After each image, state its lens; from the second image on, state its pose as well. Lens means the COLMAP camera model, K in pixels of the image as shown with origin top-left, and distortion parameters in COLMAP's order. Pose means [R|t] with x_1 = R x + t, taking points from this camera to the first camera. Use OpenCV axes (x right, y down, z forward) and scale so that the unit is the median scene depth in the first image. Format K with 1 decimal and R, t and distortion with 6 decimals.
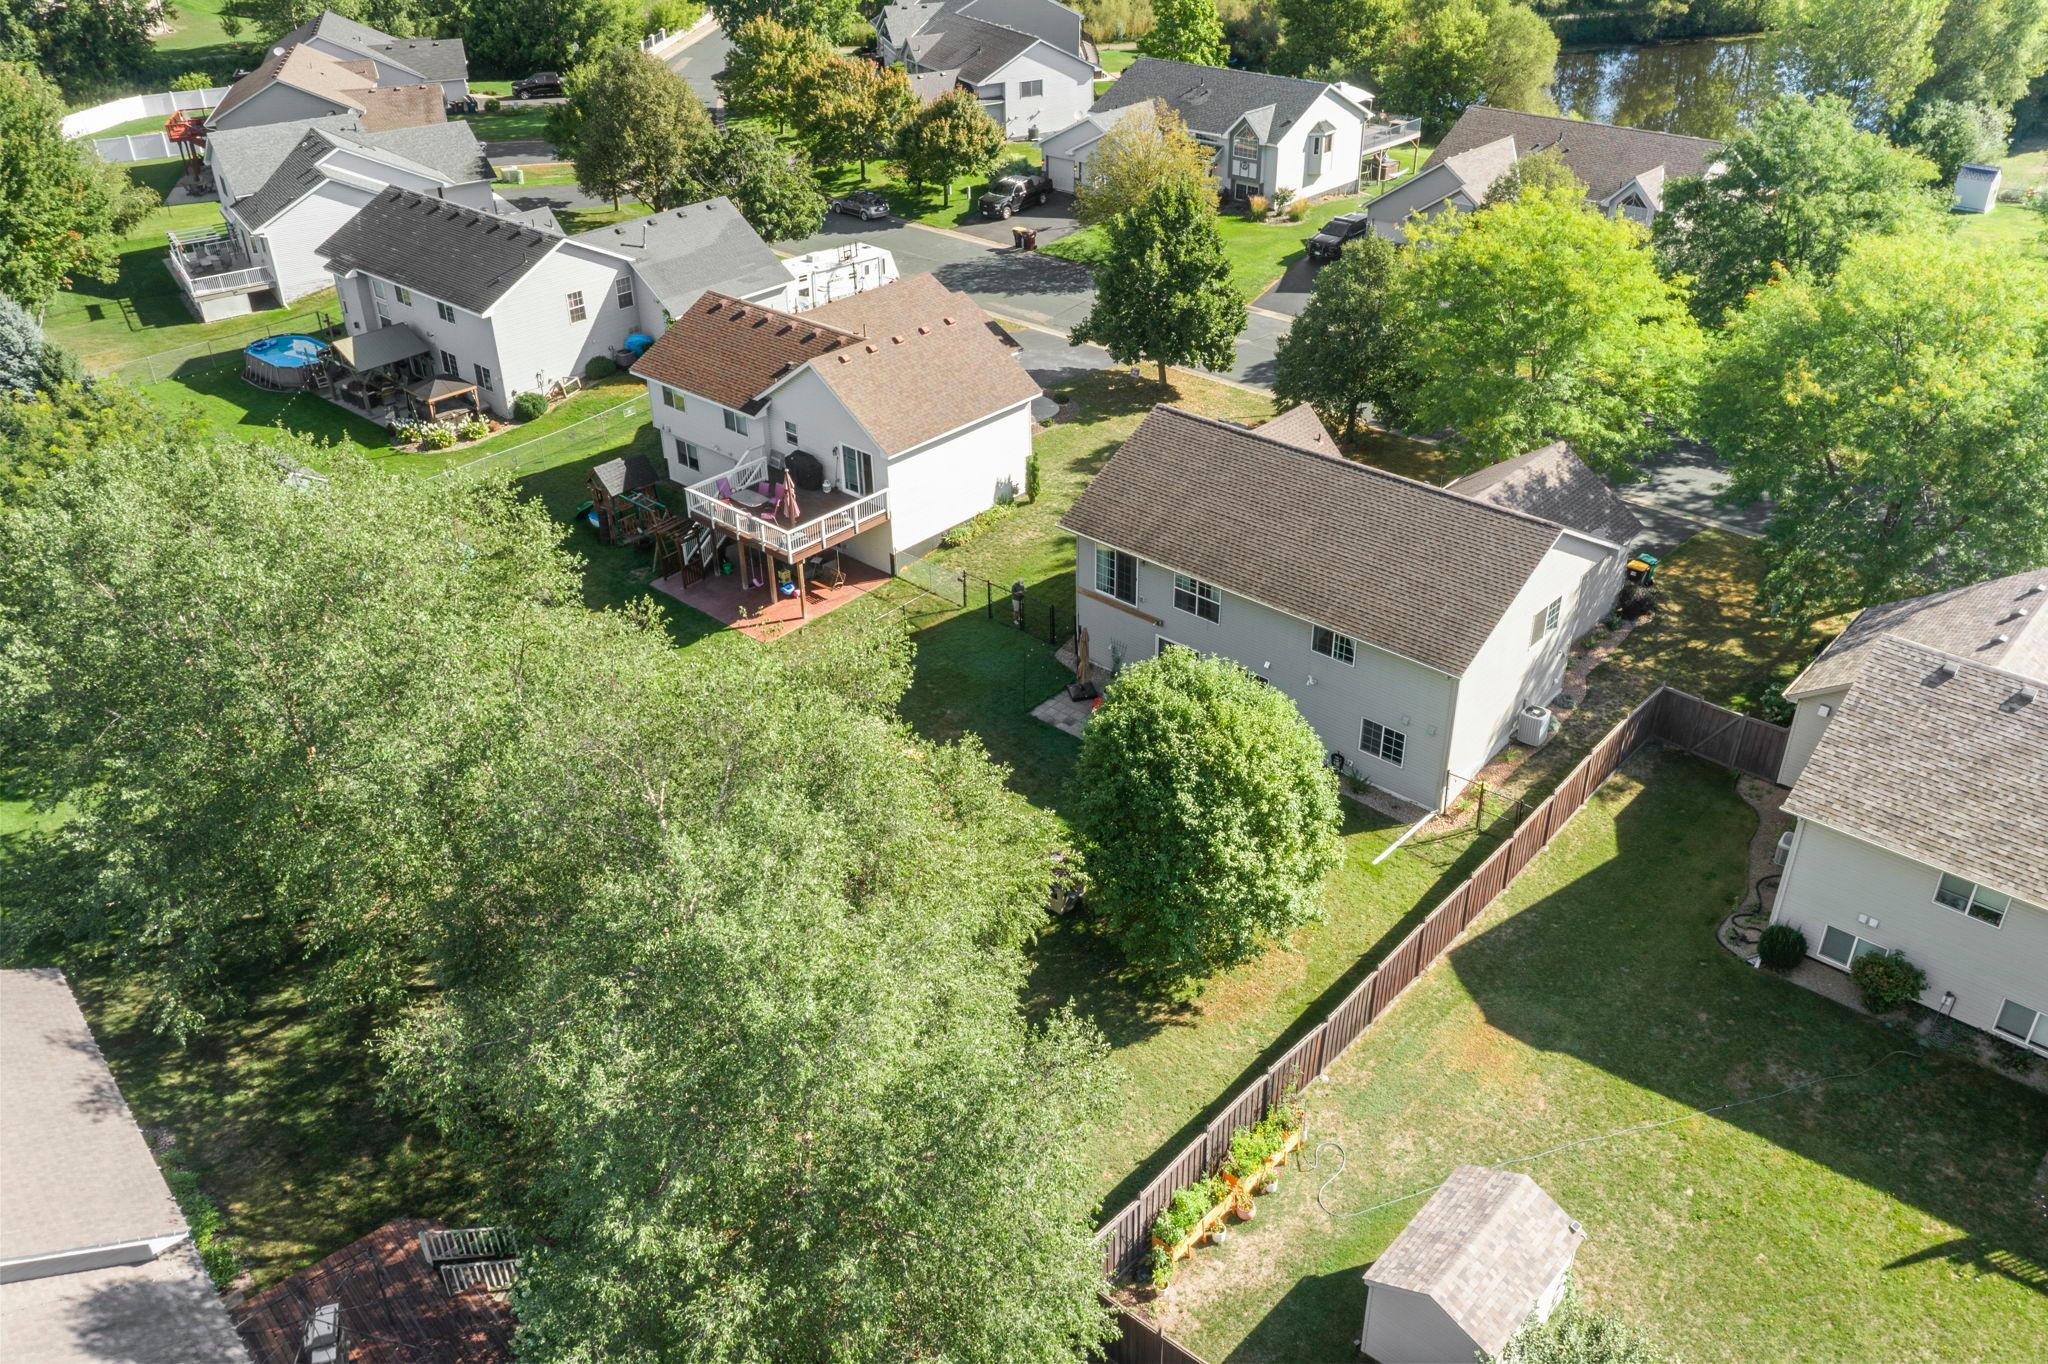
lens RADIAL K [[1613.8, 0, 1025.5], [0, 1613.8, 671.3], [0, 0, 1]] dist [-0.015714, -0.000161]
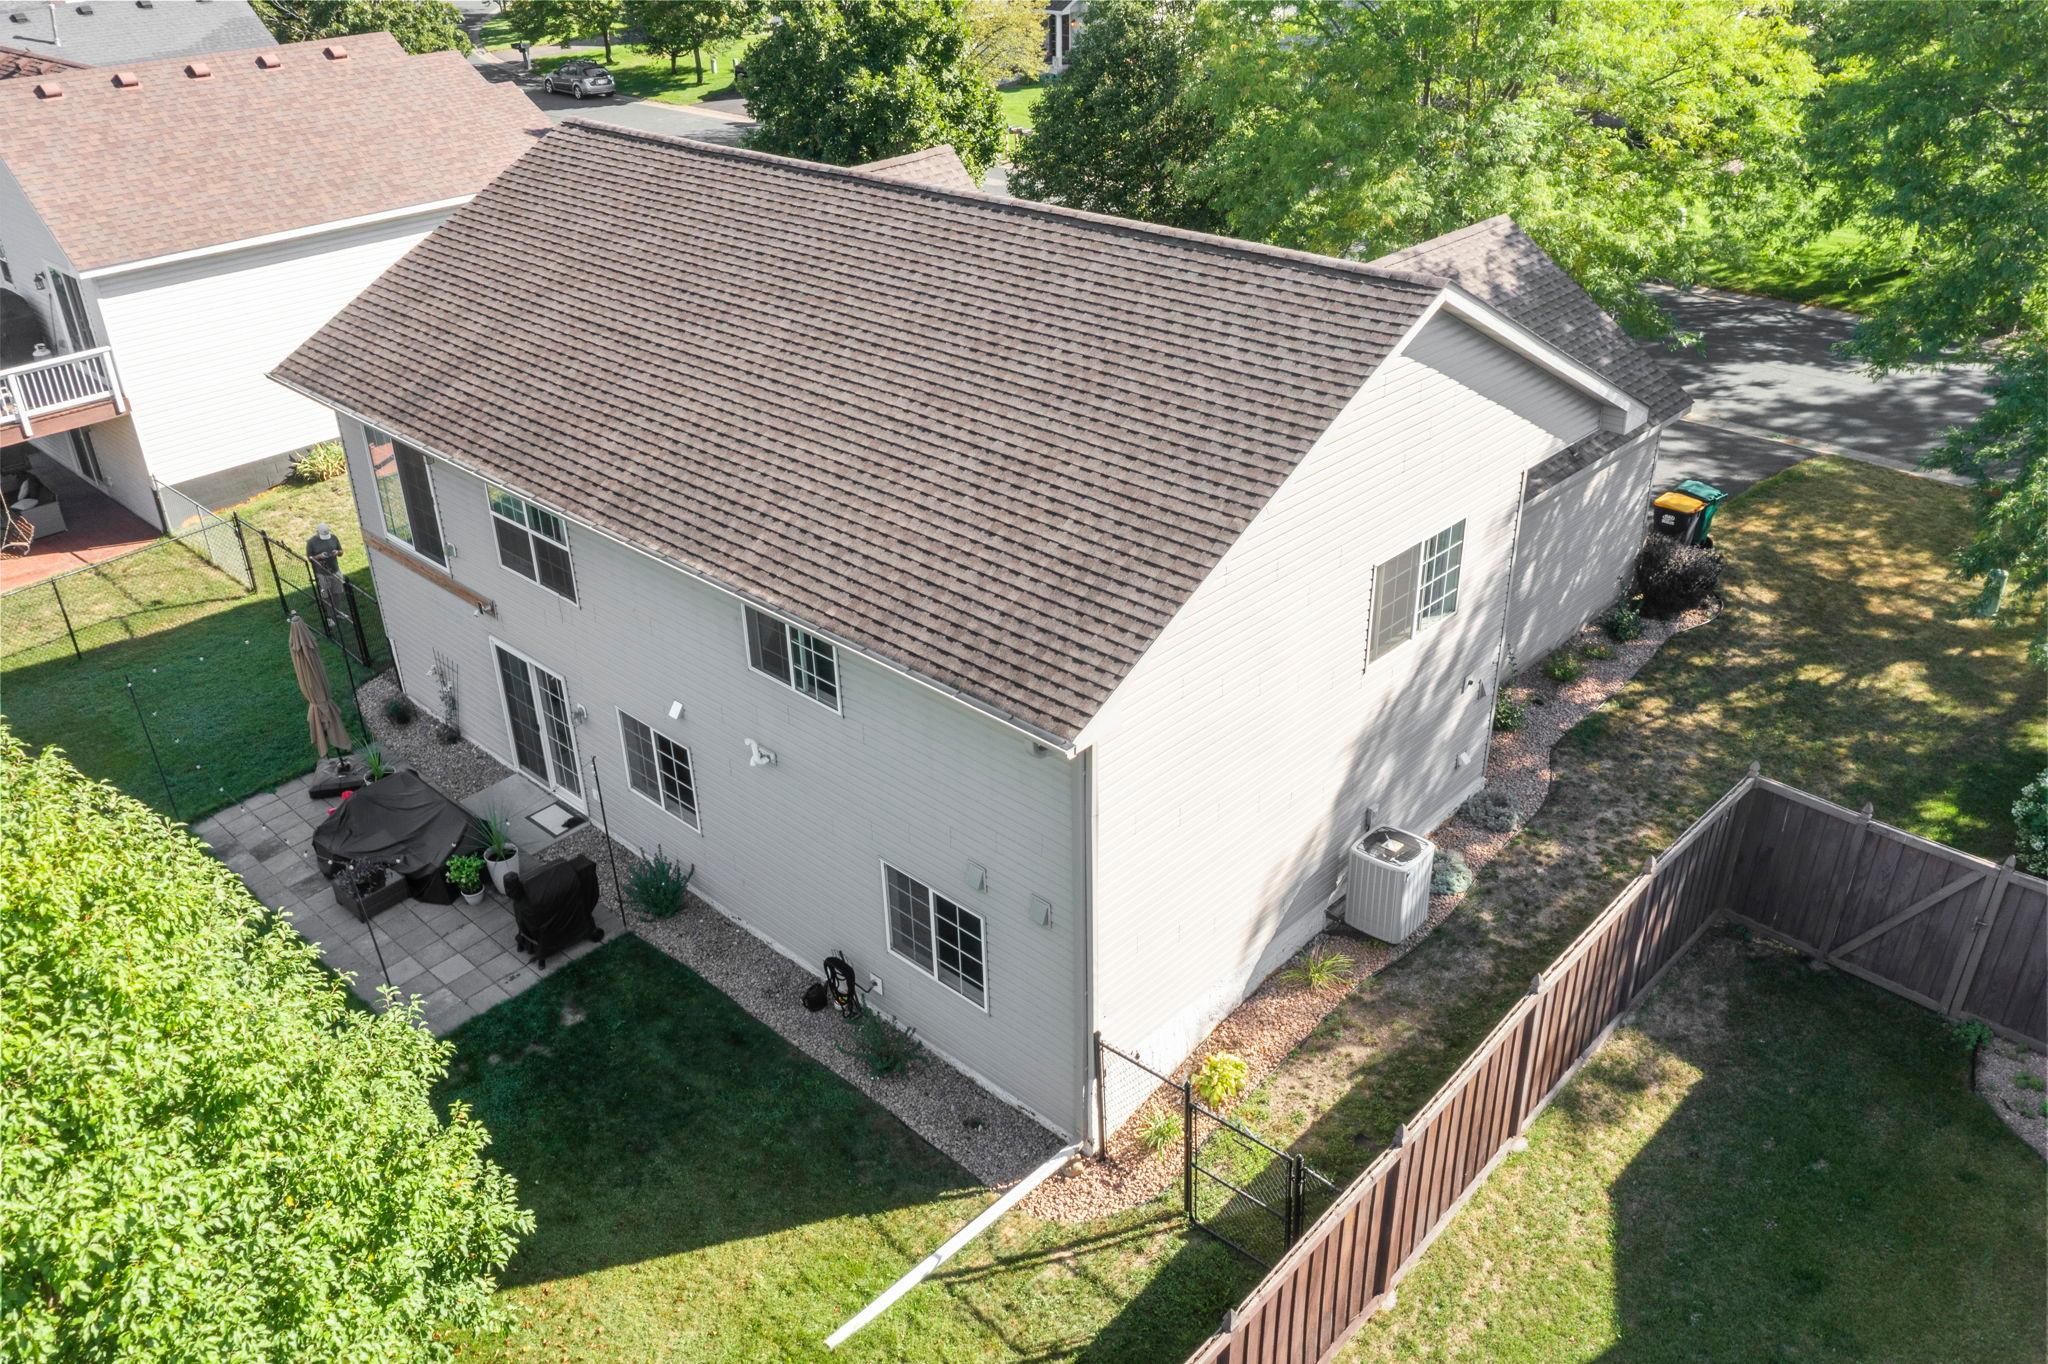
lens RADIAL K [[1613.8, 0, 1028.0], [0, 1613.8, 684.0], [0, 0, 1]] dist [-0.015714, -0.000161]
pose [[0.999782, 0.007030, -0.019676, 0.231399], [-0.007676, 0.999427, -0.032961, 0.001473], [0.019433, 0.033105, 0.999263, 0.610992]]
